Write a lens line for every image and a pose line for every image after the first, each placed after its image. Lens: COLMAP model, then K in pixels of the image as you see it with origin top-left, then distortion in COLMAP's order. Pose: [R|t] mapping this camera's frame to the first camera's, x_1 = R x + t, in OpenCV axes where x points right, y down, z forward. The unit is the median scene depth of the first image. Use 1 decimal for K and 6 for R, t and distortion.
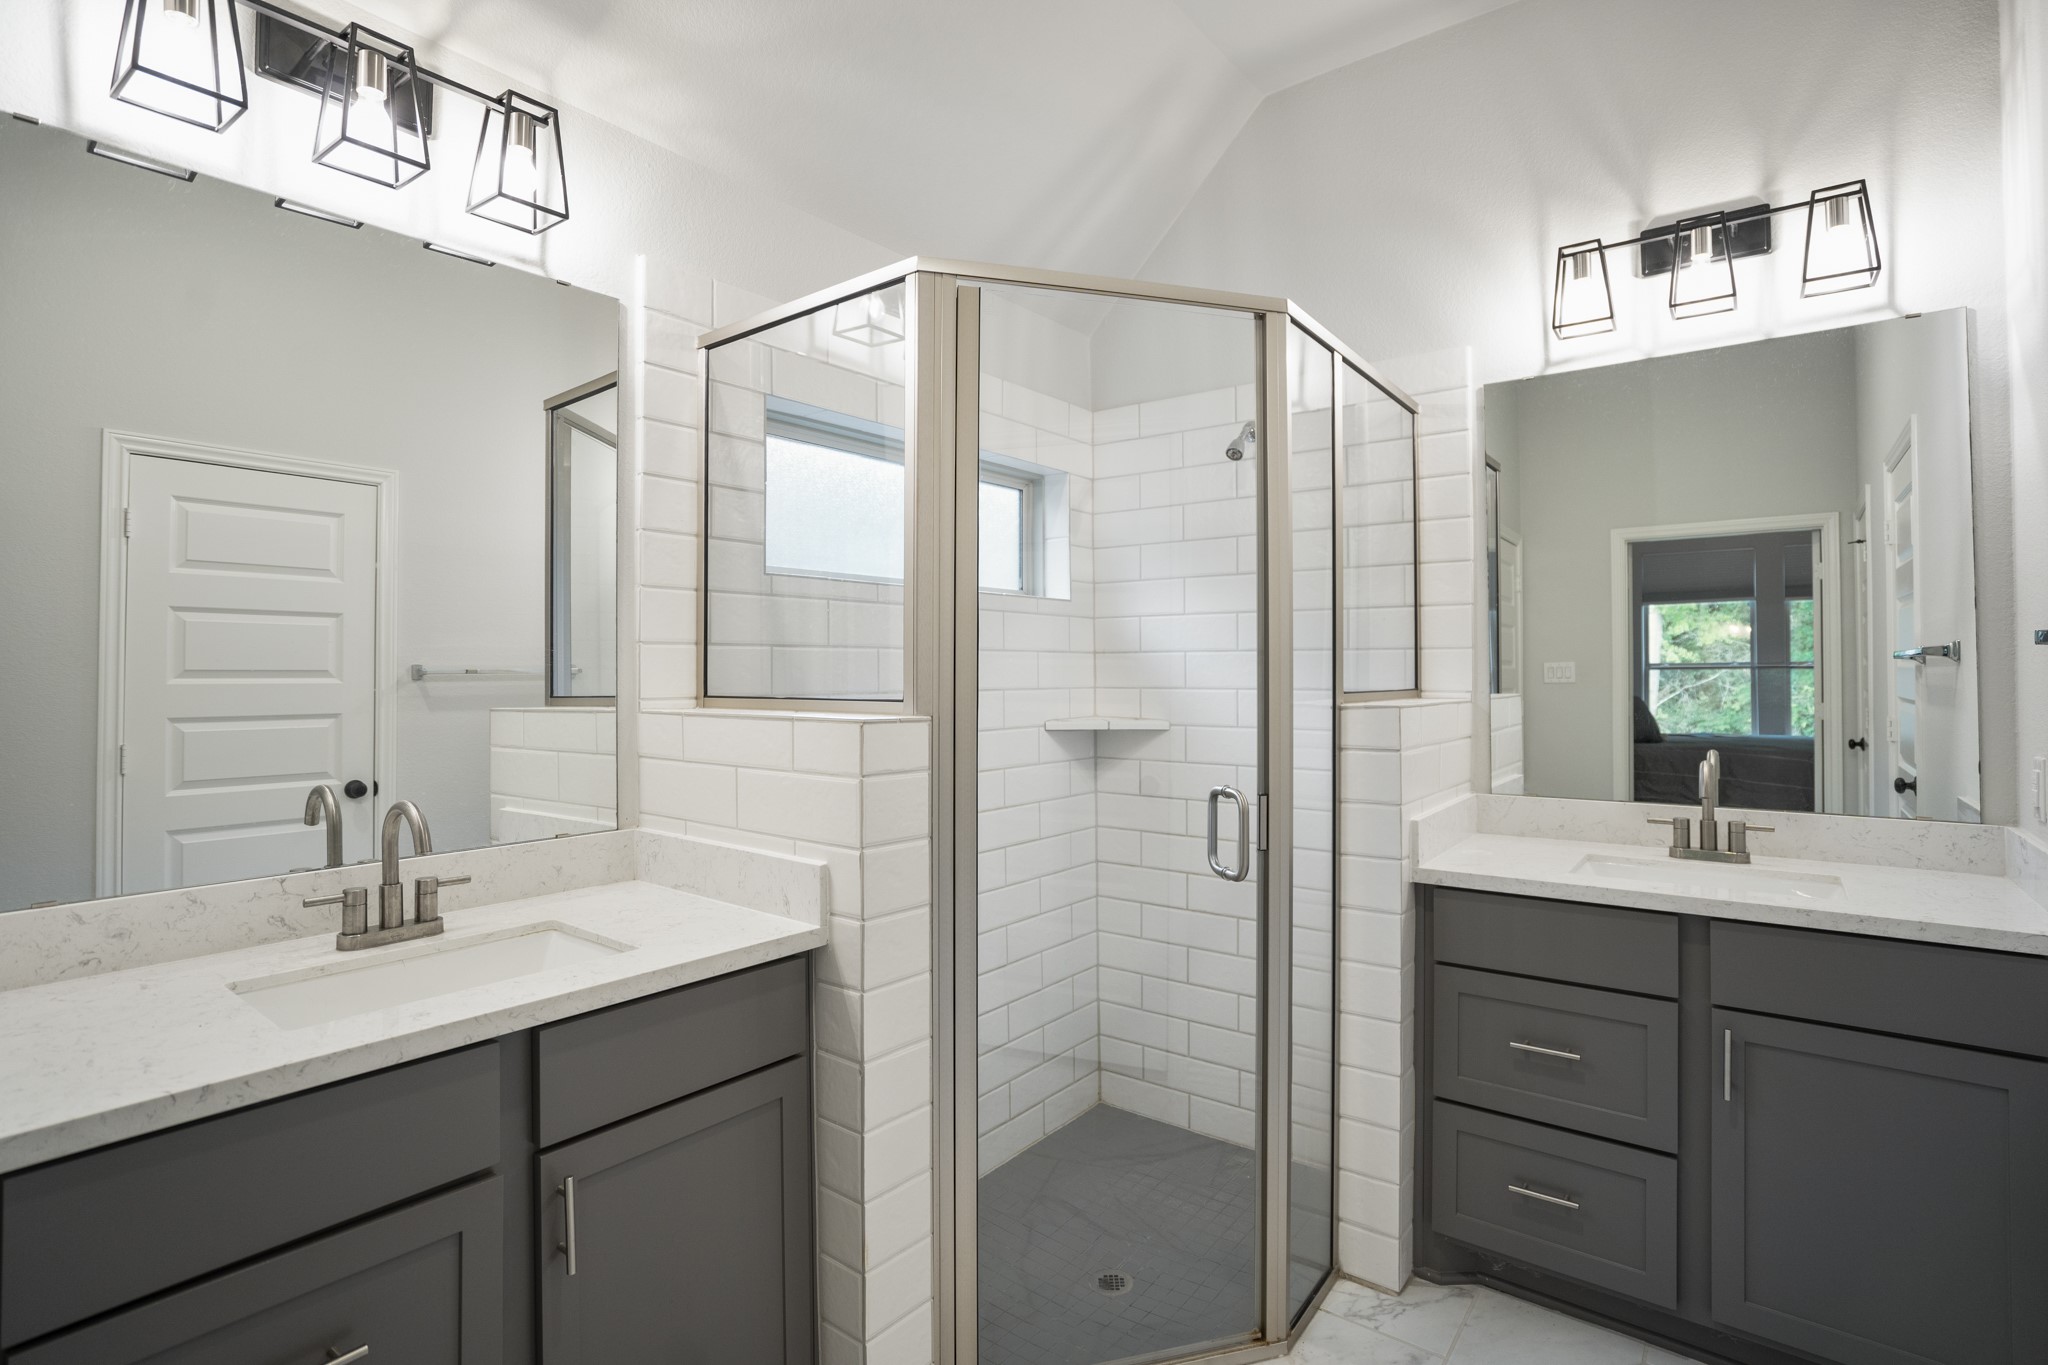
lens RADIAL K [[983.3, 0, 1019.6], [0, 983.3, 654.0], [0, 0, 1]] dist [-0.063173, 0.027204]
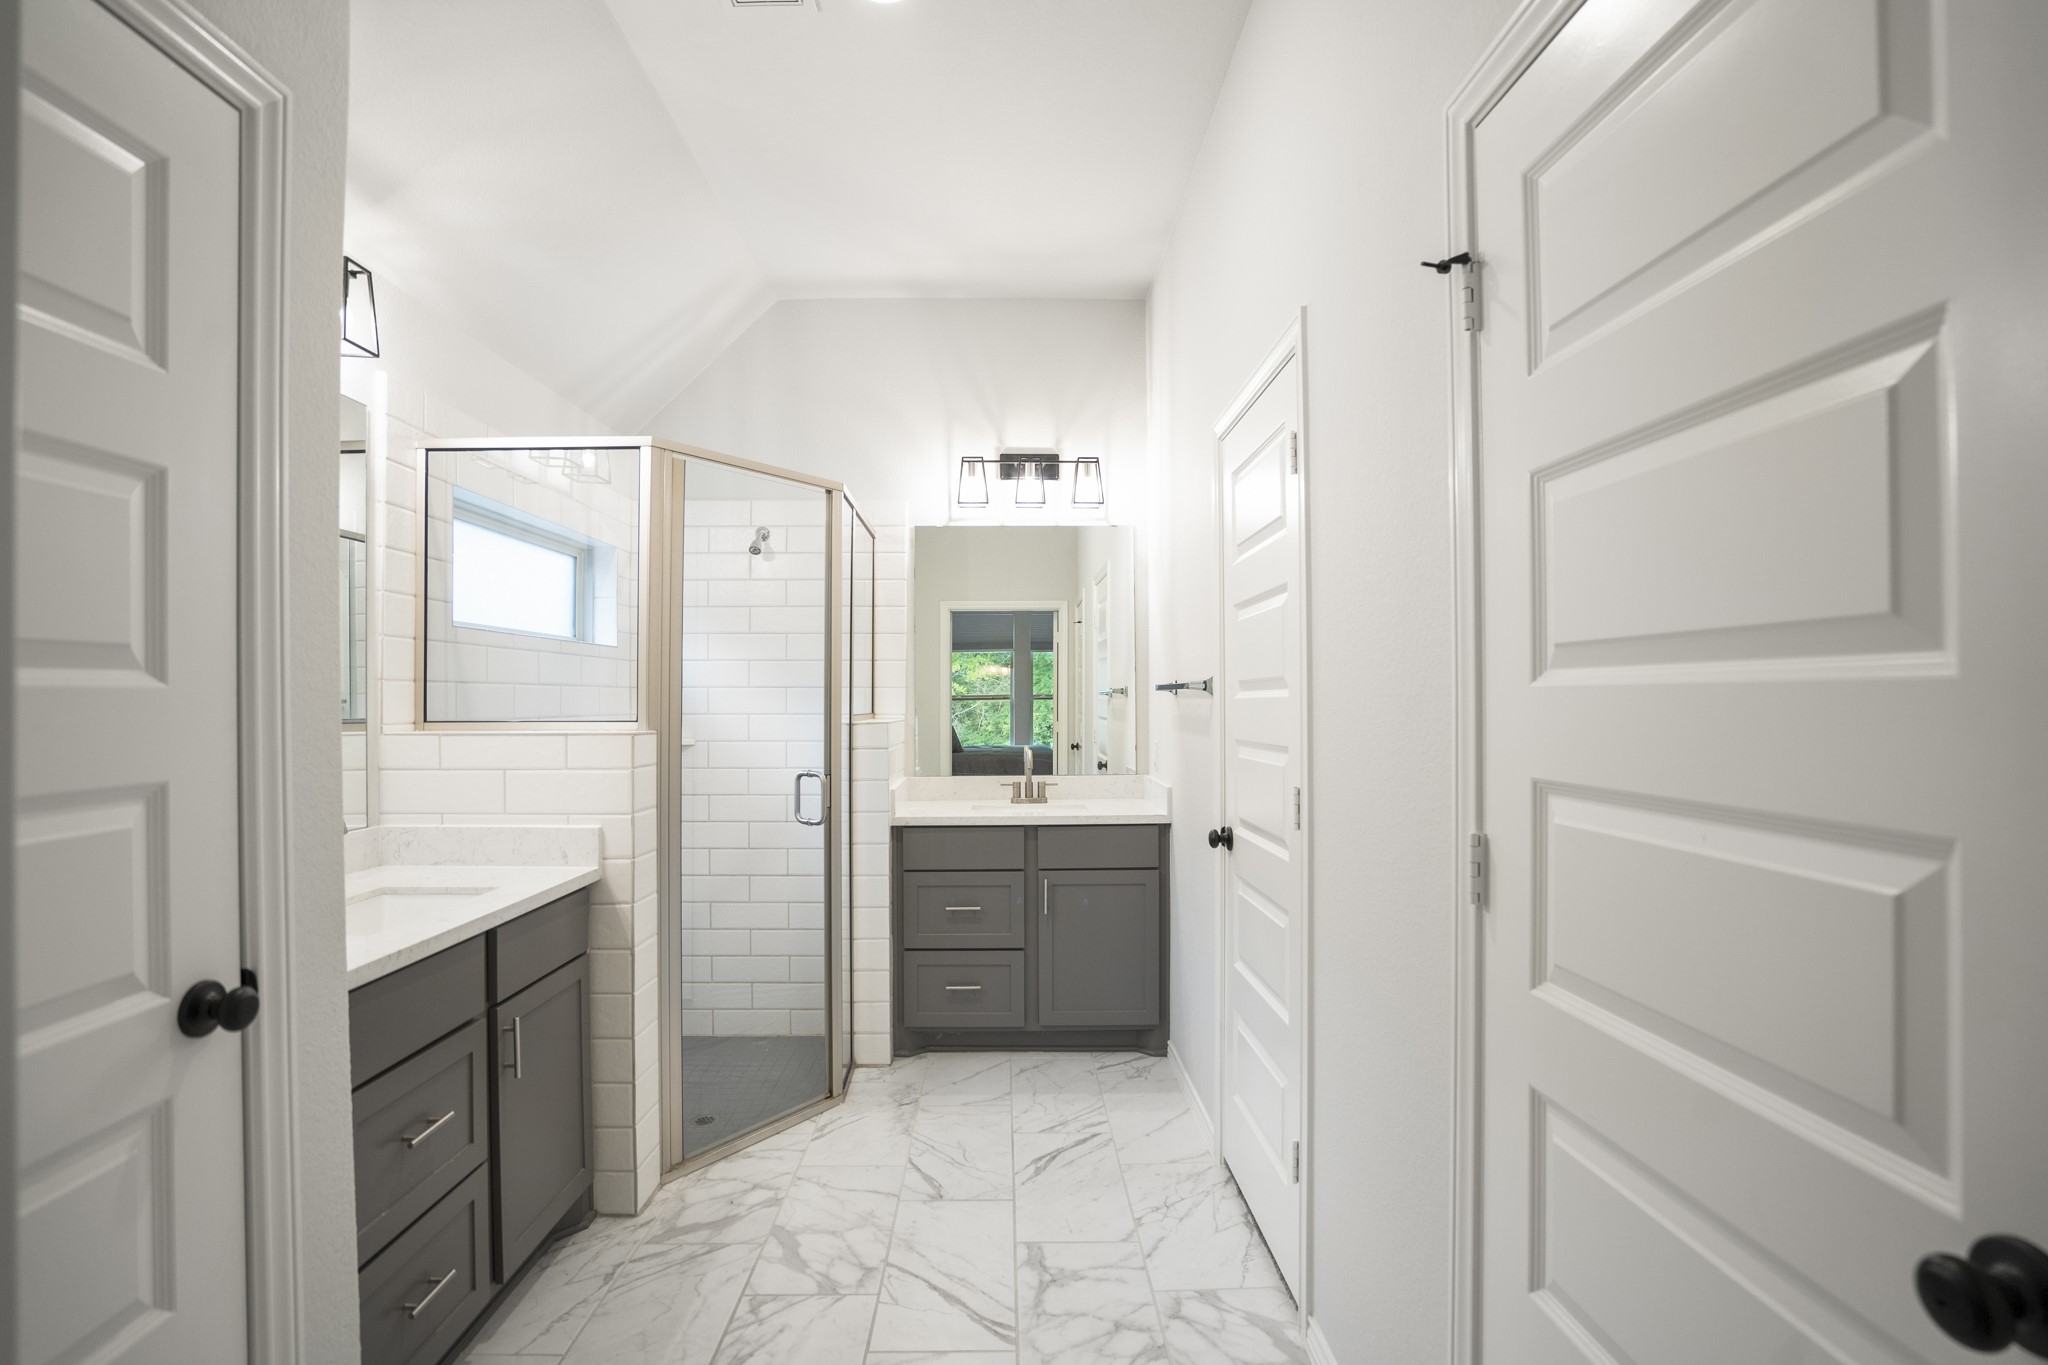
lens RADIAL K [[965.5, 0, 1017.9], [0, 965.5, 689.4], [0, 0, 1]] dist [-0.072753, 0.025979]
pose [[0.776892, 0.006378, 0.629602, -0.489752], [-0.009751, 0.999951, 0.001902, -0.009359], [-0.629559, -0.007617, 0.776916, -0.451852]]
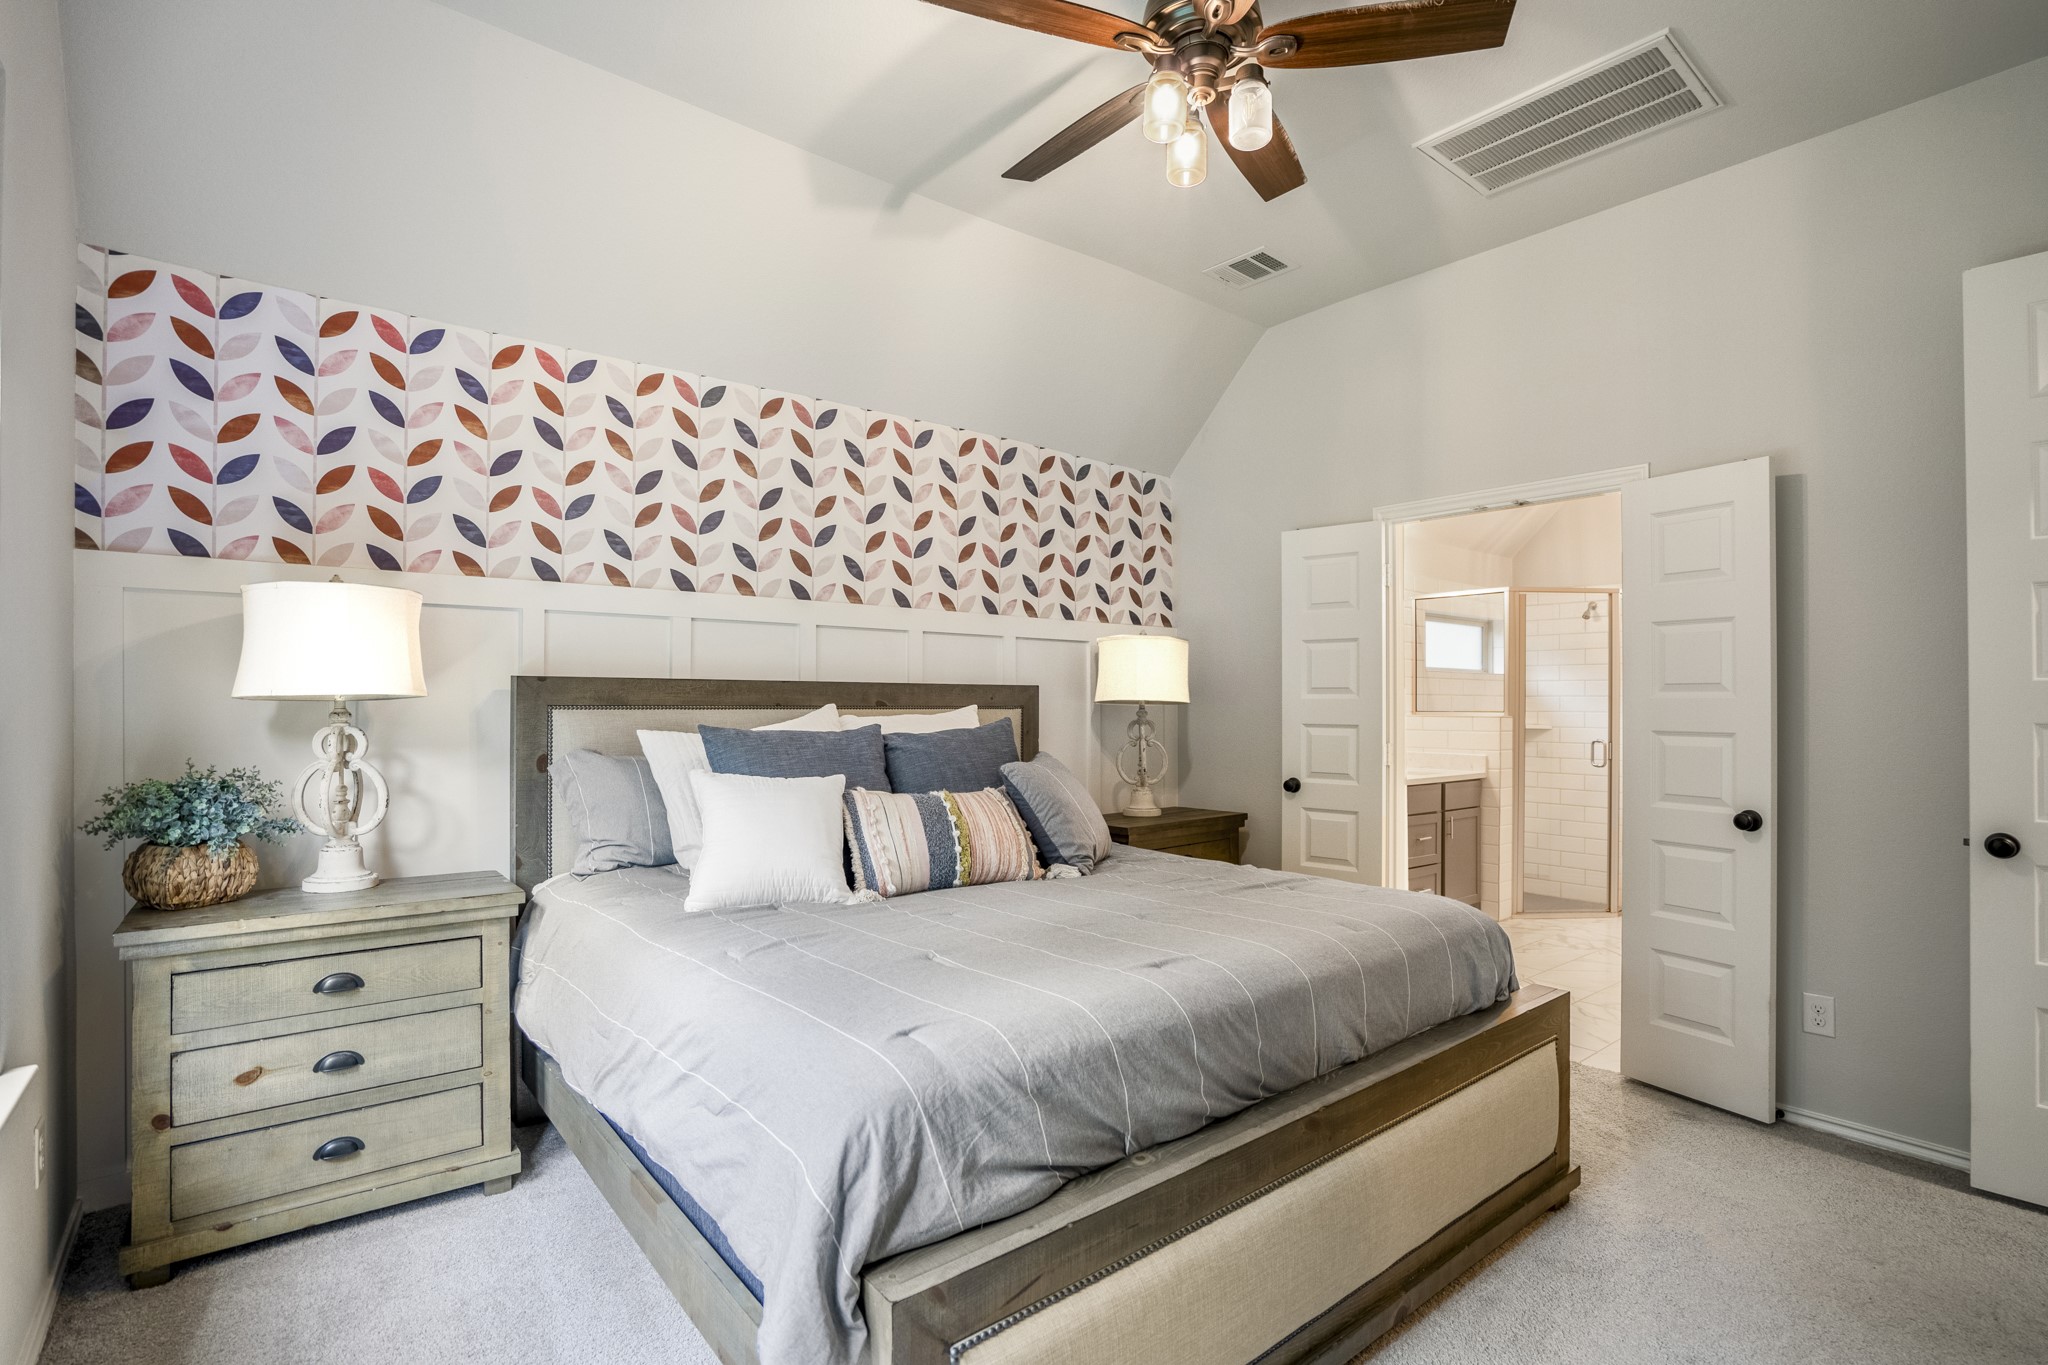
lens RADIAL K [[965.5, 0, 1017.9], [0, 965.5, 689.4], [0, 0, 1]] dist [-0.072753, 0.025979]
pose [[0.972515, 0.007400, -0.232721, -0.832228], [-0.006940, 0.999972, 0.002799, -0.022573], [0.232735, -0.001107, 0.972540, -2.211437]]
